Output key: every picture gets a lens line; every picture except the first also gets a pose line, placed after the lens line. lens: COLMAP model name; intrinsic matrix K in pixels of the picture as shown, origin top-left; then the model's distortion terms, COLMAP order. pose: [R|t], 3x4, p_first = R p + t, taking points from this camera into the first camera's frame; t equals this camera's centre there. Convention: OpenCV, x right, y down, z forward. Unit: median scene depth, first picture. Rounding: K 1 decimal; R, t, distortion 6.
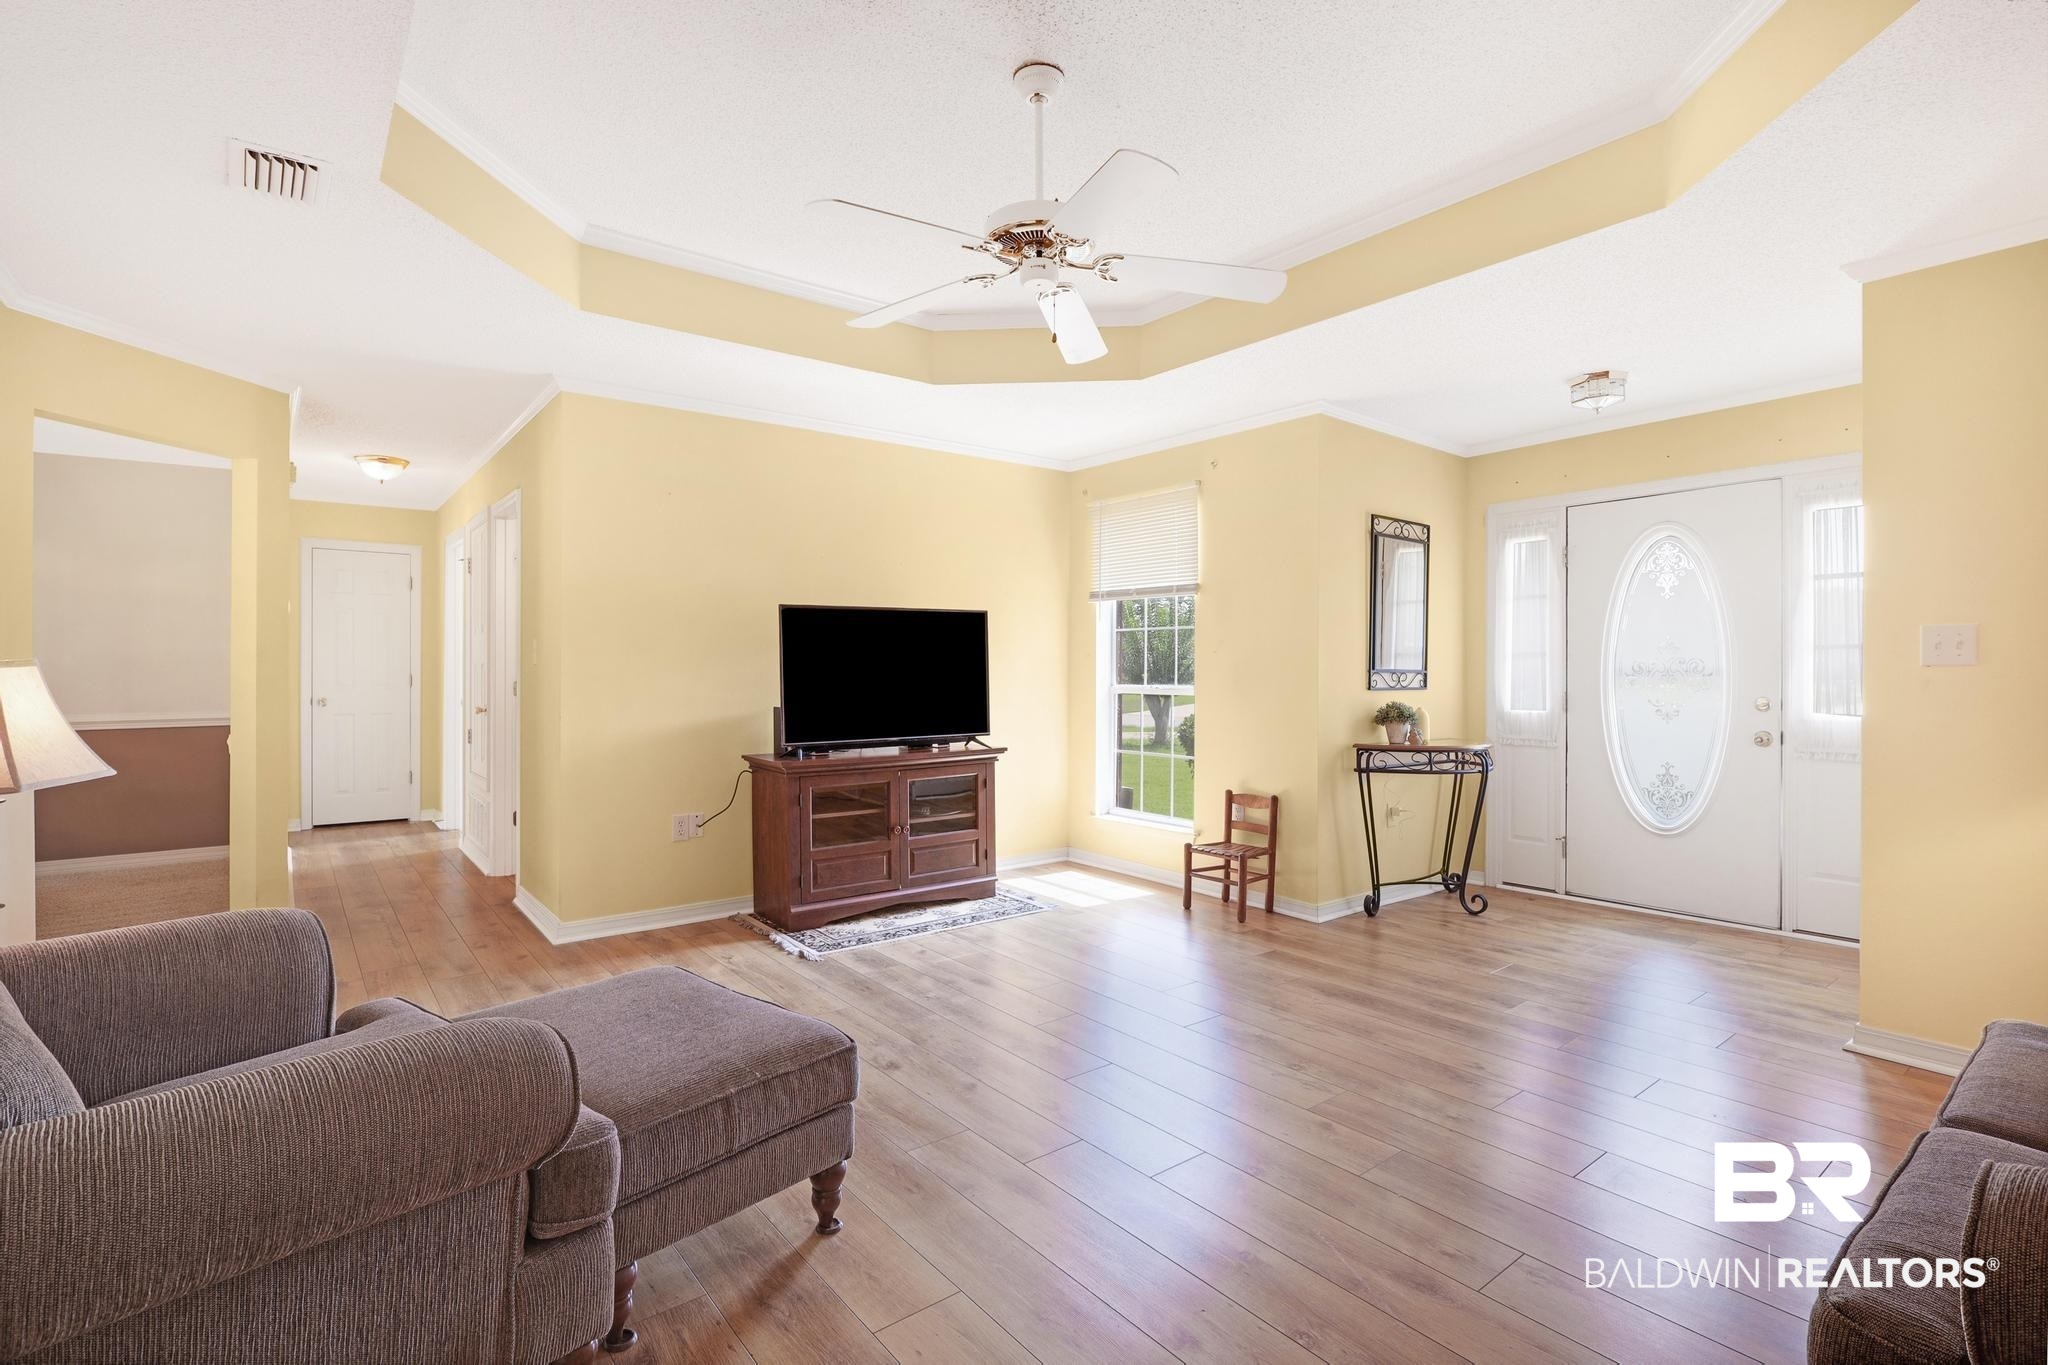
lens RADIAL K [[966.9, 0, 1016.6], [0, 966.9, 676.7], [0, 0, 1]] dist [-0.001303, 0.000017]
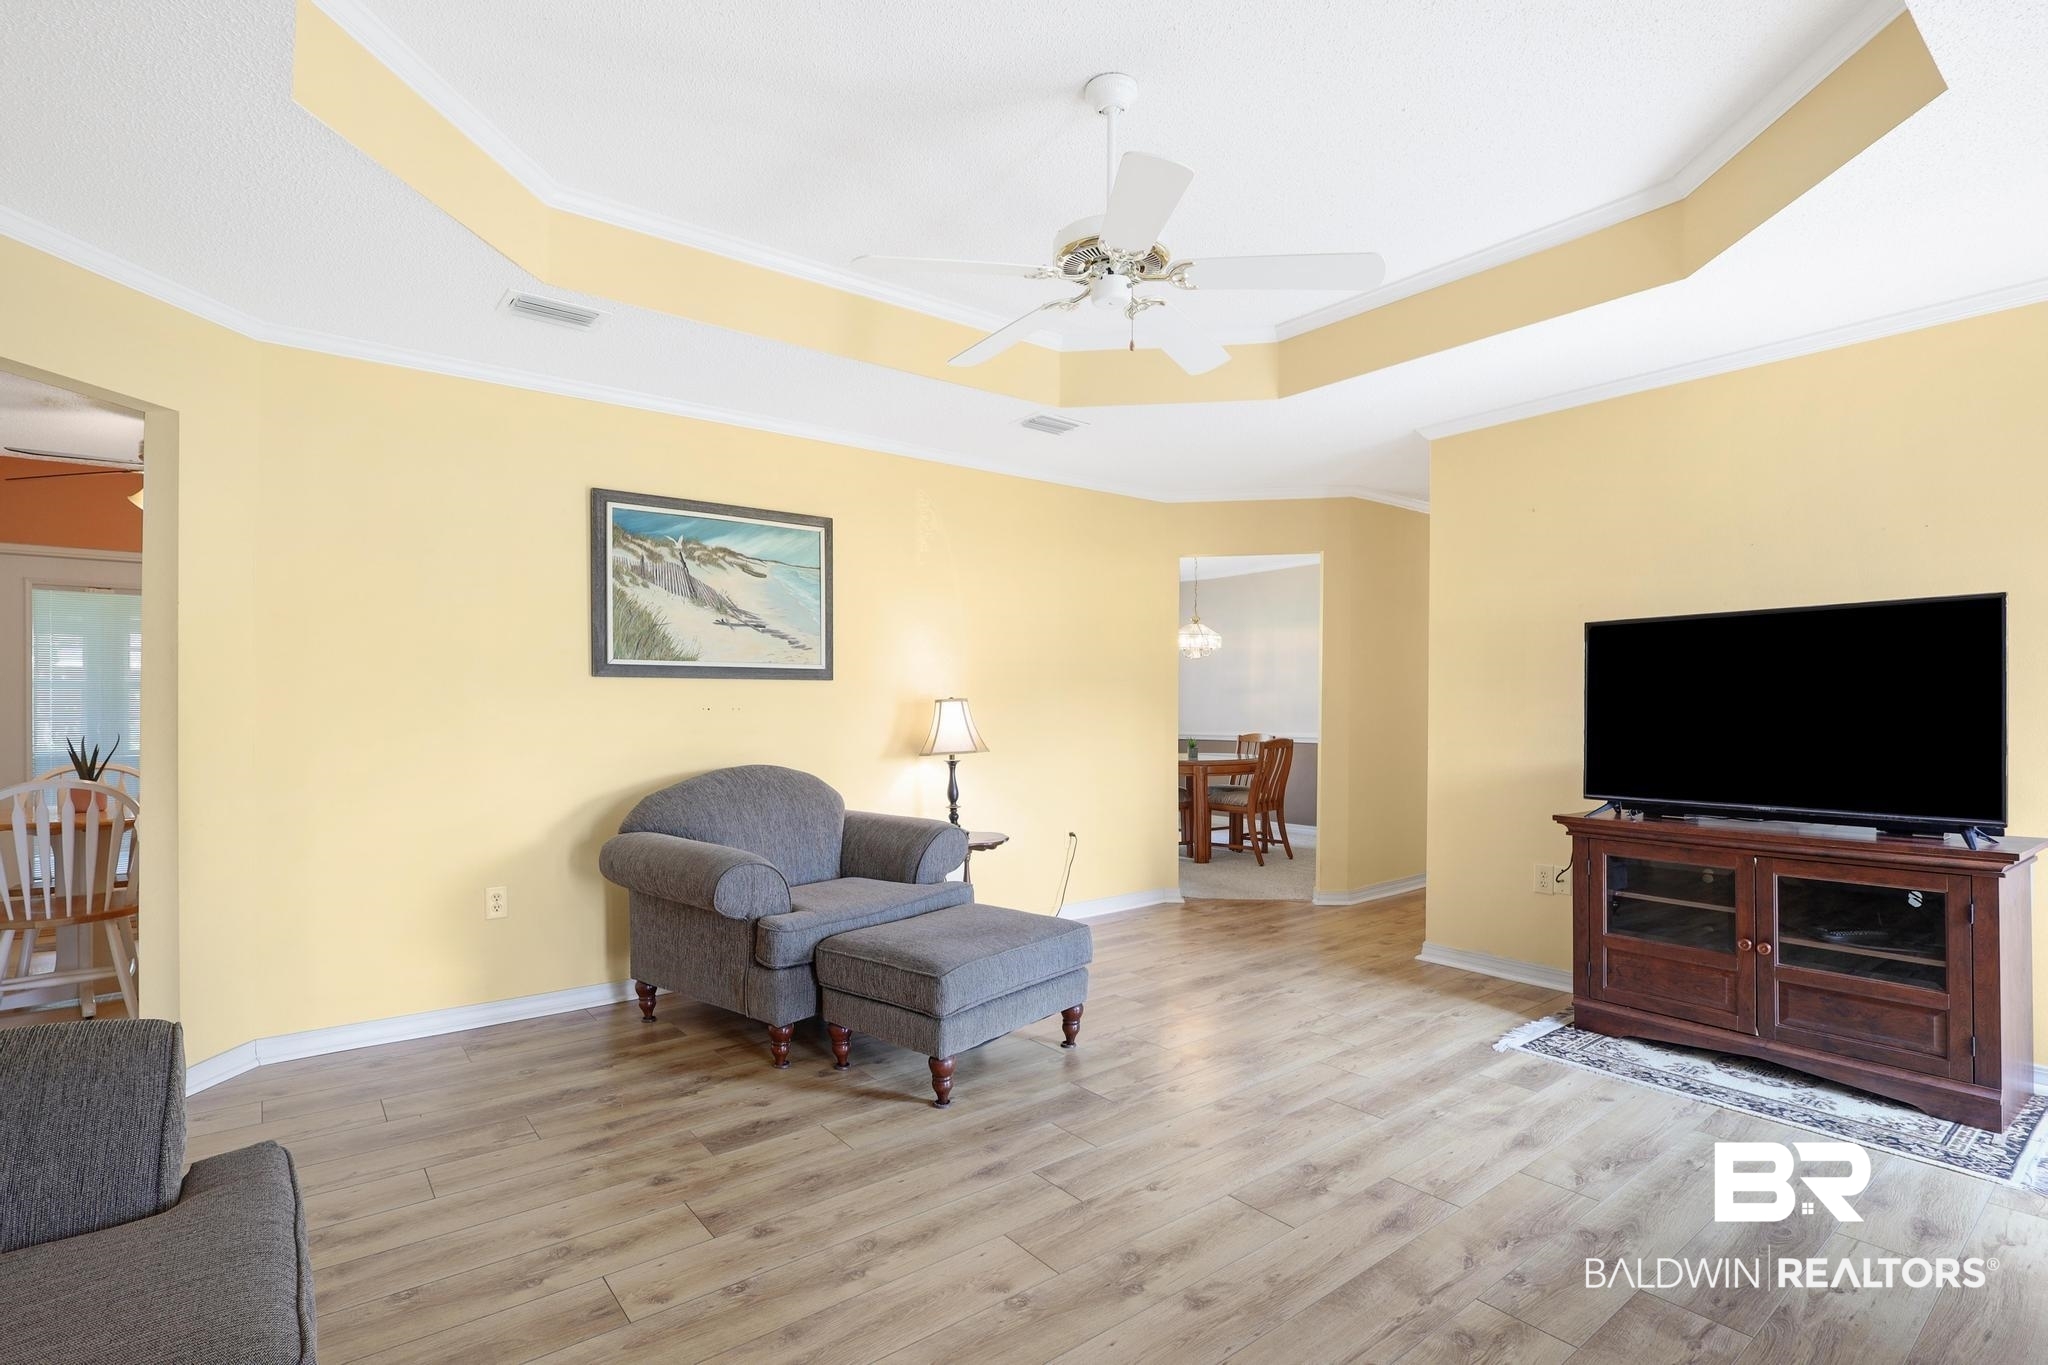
lens RADIAL K [[966.9, 0, 1019.4], [0, 966.9, 701.3], [0, 0, 1]] dist [-0.001303, 0.000017]
pose [[0.003033, -0.003778, -0.999988, 0.559641], [-0.006864, 0.999969, -0.003799, -0.002611], [0.999972, 0.006875, 0.003007, 0.514937]]
